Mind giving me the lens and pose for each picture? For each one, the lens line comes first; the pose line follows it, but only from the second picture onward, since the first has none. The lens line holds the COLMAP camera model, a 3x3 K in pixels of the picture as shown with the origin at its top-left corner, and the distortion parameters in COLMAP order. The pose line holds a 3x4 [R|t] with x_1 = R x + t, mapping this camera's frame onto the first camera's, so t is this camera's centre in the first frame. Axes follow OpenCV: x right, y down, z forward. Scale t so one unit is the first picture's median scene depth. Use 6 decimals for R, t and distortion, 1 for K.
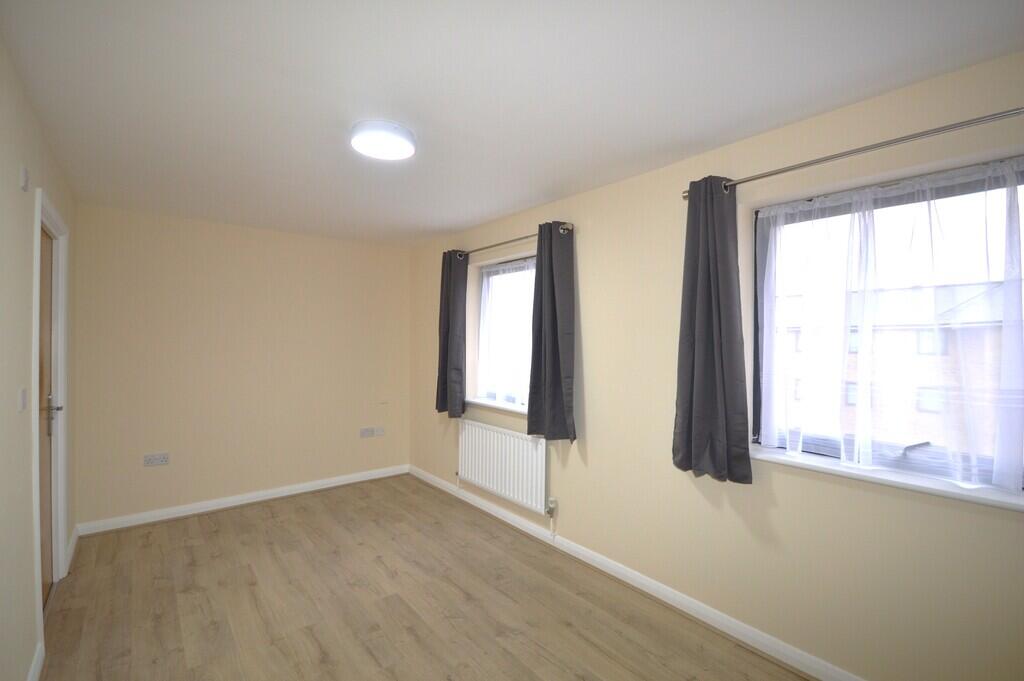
lens RADIAL K [[447.3, 0, 512.0], [0, 447.3, 340.5], [0, 0, 1]] dist [-0.000220, -0.000121]
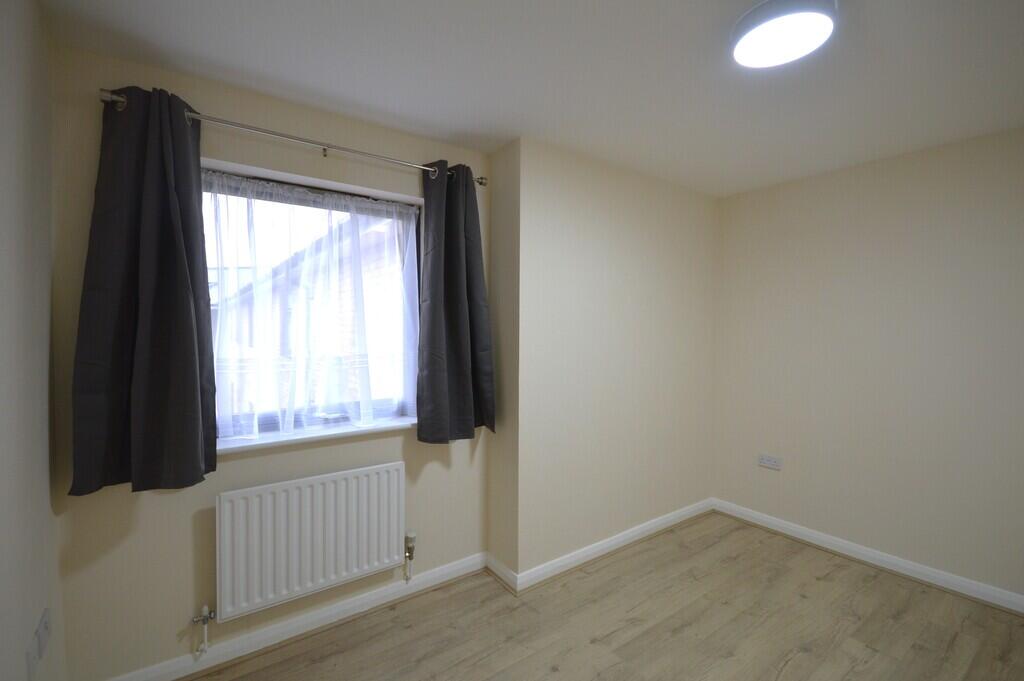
lens RADIAL K [[452.5, 0, 512.5], [0, 452.5, 330.0], [0, 0, 1]] dist [-0.000979, -0.000238]
pose [[0.054216, -0.023539, 0.998252, -0.593760], [-0.003931, 0.999709, 0.023787, -0.006314], [-0.998521, -0.005214, 0.054108, 0.718506]]
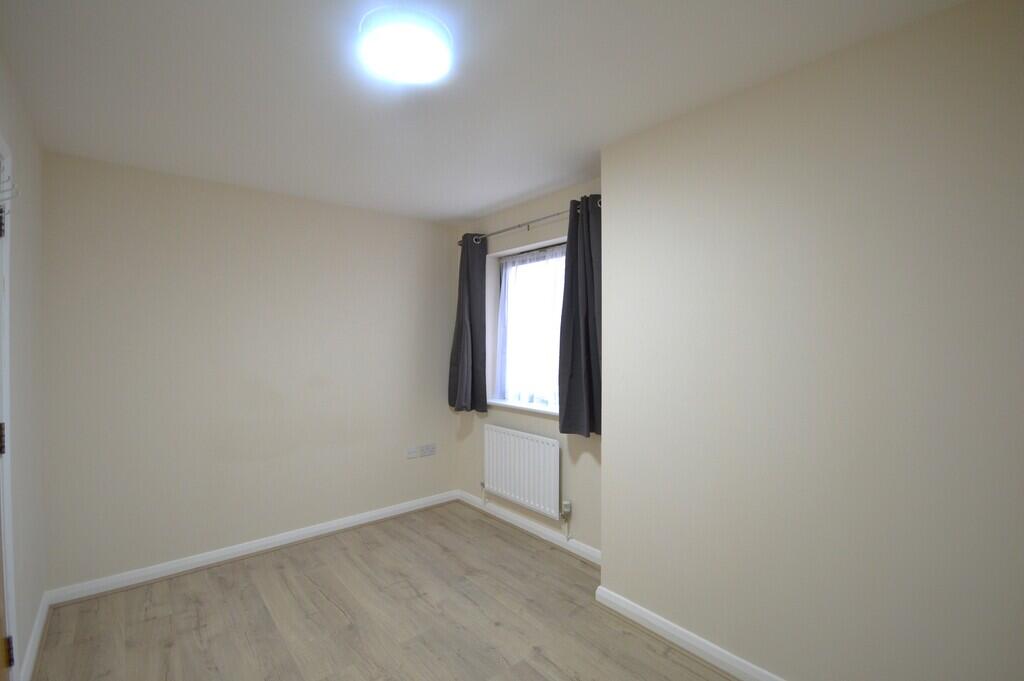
lens RADIAL K [[450.3, 0, 511.3], [0, 450.3, 332.7], [0, 0, 1]] dist [-0.051077, 0.019154]
pose [[0.999742, -0.016843, 0.015249, -0.061962], [0.017019, 0.999789, -0.011481, 0.001648], [-0.015053, 0.011738, 0.999818, 0.078679]]
